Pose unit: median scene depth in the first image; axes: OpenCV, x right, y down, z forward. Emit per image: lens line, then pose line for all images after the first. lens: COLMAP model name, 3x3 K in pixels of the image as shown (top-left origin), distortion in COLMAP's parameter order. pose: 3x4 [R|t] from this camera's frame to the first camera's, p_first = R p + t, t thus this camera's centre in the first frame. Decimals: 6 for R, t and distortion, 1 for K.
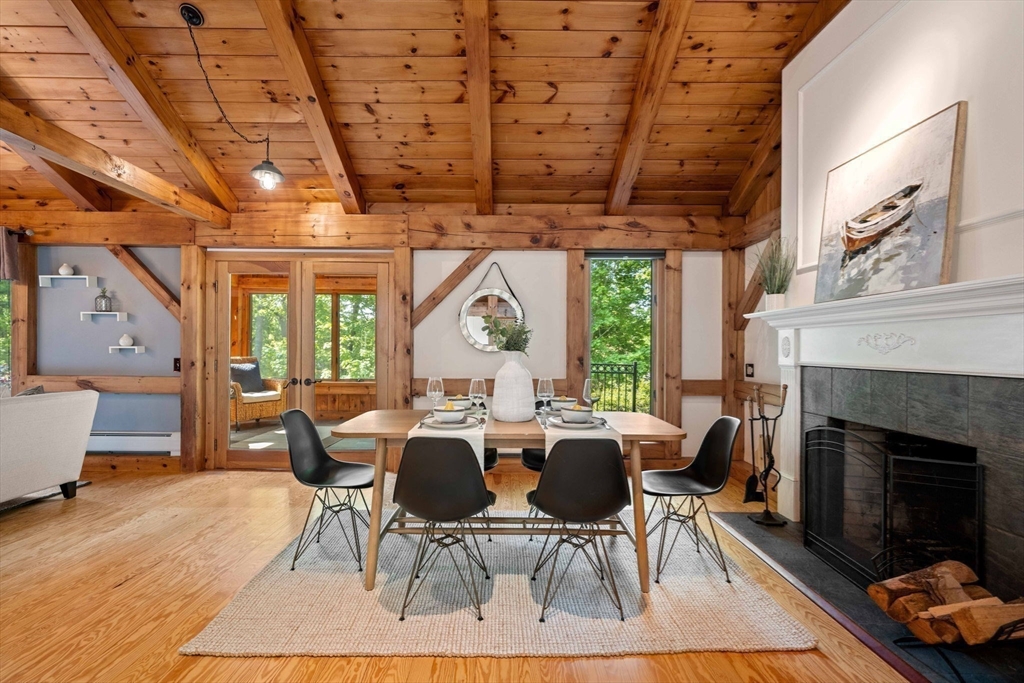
lens RADIAL K [[474.8, 0, 509.4], [0, 474.8, 351.1], [0, 0, 1]] dist [0.000073, 0.000238]
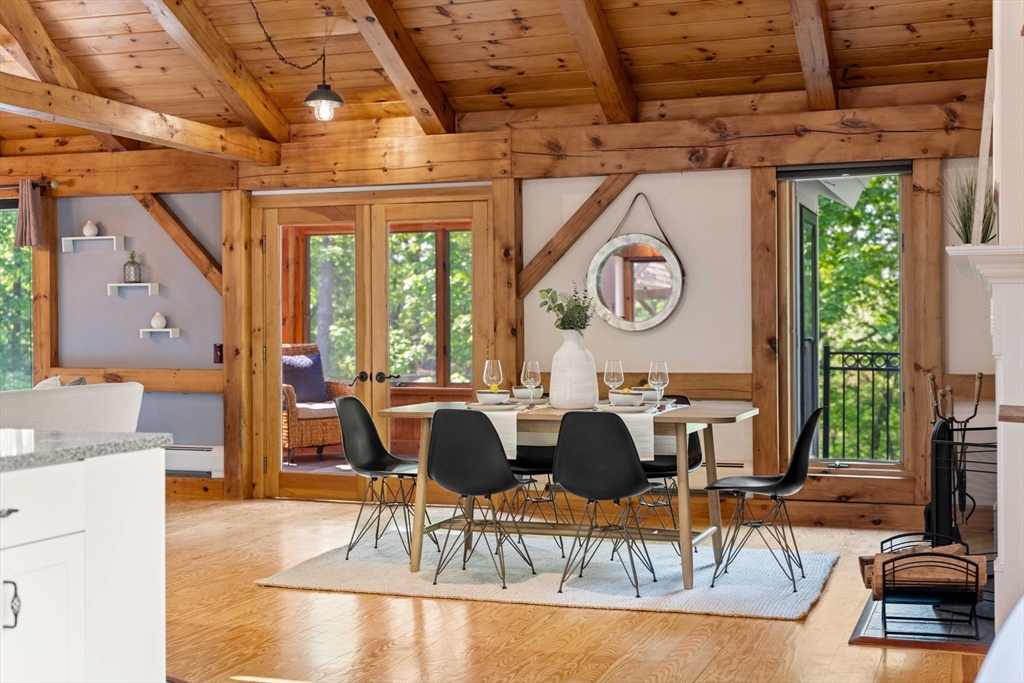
lens RADIAL K [[1349.0, 0, 512.0], [0, 1349.0, 341.5], [0, 0, 1]] dist [0.023975, 0.017496]
pose [[0.938768, -0.007630, -0.344464, 0.448476], [0.009721, 0.999943, 0.004344, 0.006270], [0.344412, -0.007427, 0.938789, -0.809018]]
